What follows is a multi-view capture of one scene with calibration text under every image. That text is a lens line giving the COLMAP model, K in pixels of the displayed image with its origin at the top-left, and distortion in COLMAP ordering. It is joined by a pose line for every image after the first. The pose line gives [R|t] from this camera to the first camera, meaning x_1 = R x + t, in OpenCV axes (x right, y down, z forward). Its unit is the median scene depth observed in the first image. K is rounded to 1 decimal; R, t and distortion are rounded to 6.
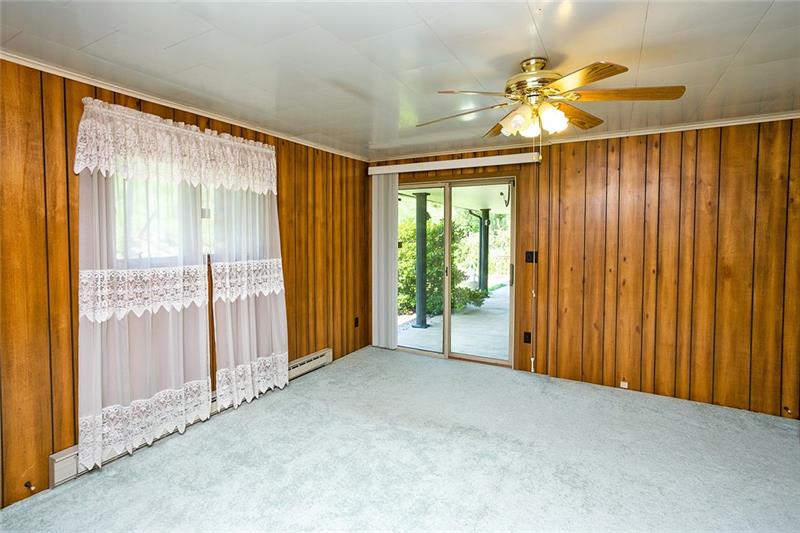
lens RADIAL K [[419.2, 0, 401.1], [0, 419.2, 252.2], [0, 0, 1]] dist [-0.018571, 0.001368]
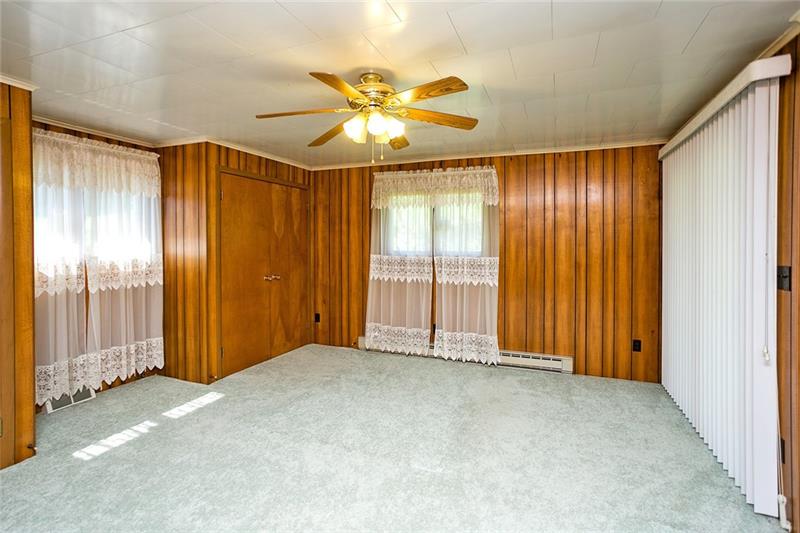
lens RADIAL K [[419.2, 0, 401.1], [0, 419.2, 252.2], [0, 0, 1]] dist [-0.018571, 0.001368]
pose [[0.082904, 0.029114, -0.996132, 1.028538], [-0.044561, 0.998682, 0.025479, -0.022650], [0.995561, 0.042276, 0.084092, 0.727918]]
